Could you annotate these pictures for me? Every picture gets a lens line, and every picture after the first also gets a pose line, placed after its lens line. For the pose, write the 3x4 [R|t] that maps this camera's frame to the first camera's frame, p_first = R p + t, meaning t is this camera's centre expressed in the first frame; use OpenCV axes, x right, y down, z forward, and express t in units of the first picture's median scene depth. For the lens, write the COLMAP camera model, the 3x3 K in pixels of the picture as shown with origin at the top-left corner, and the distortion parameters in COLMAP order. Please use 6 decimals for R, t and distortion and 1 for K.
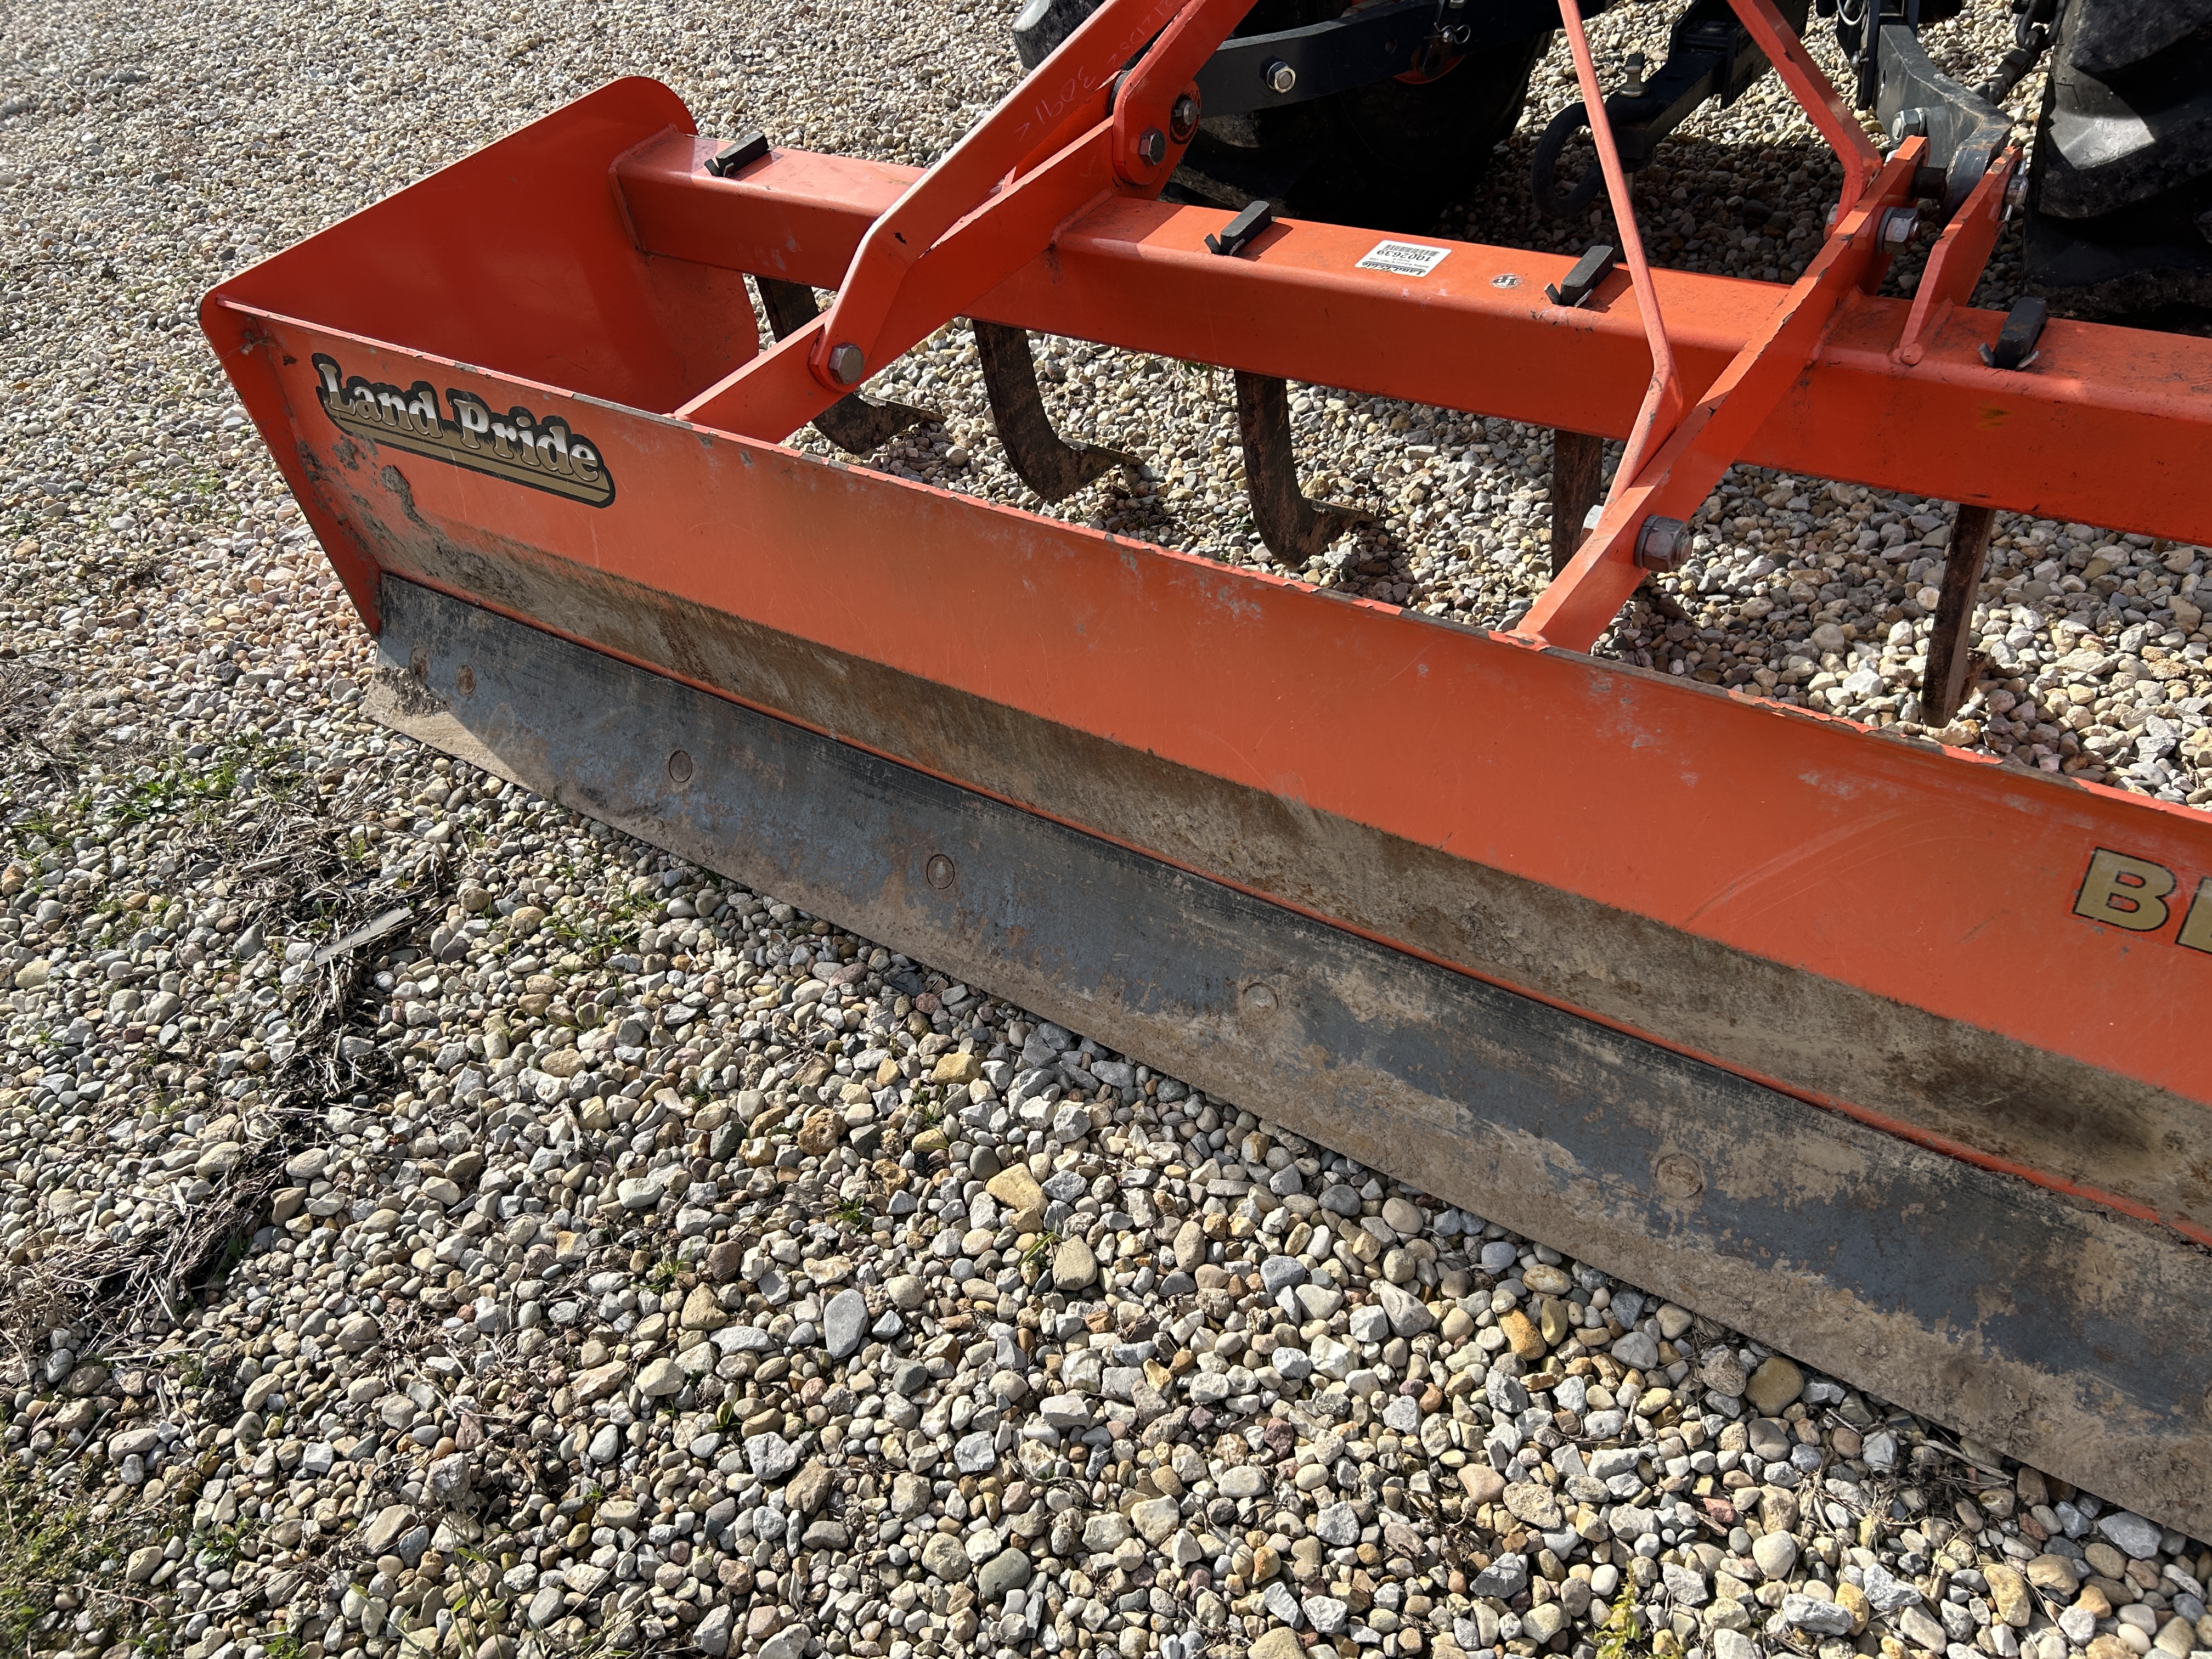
lens RADIAL K [[1668.5, 0, 1106.0], [0, 1668.5, 829.5], [0, 0, 1]] dist [0.054063, -0.061322]
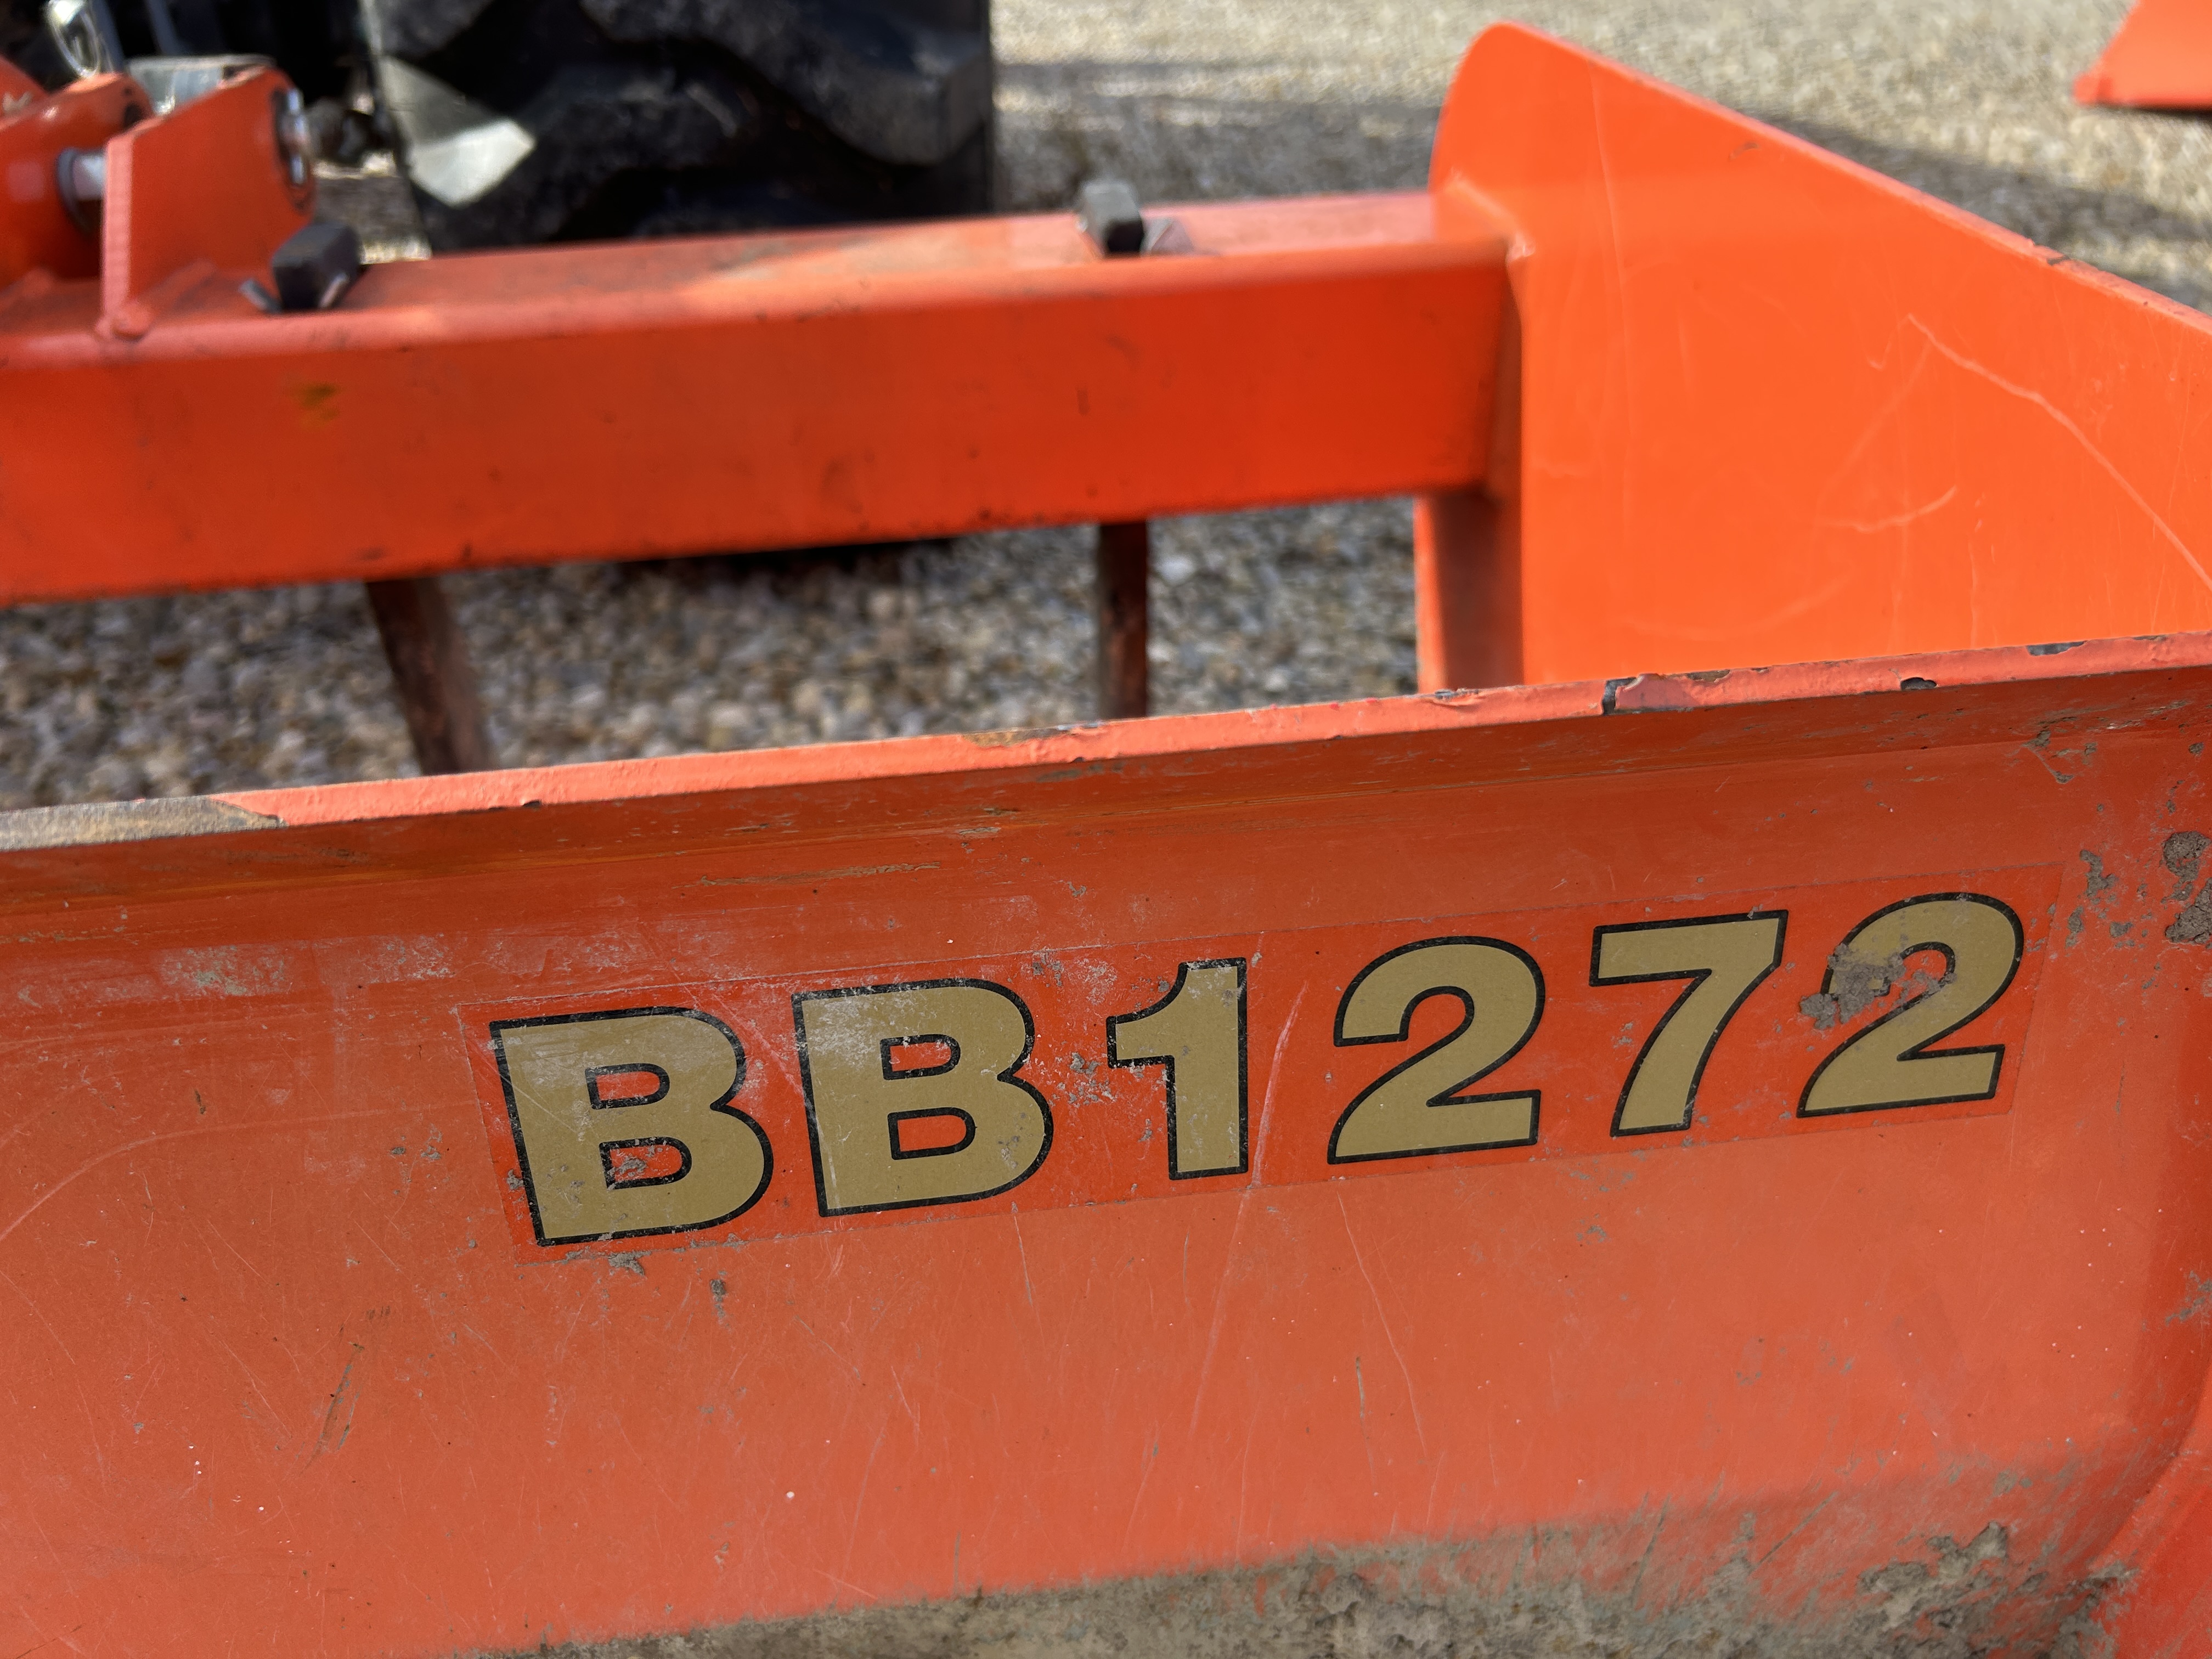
lens RADIAL K [[1668.5, 0, 1106.0], [0, 1668.5, 829.5], [0, 0, 1]] dist [0.054063, -0.061322]
pose [[0.746457, -0.239976, 0.620655, 0.475939], [0.387620, 0.914938, -0.112427, 0.054829], [-0.540881, 0.324500, 0.775981, 0.669965]]
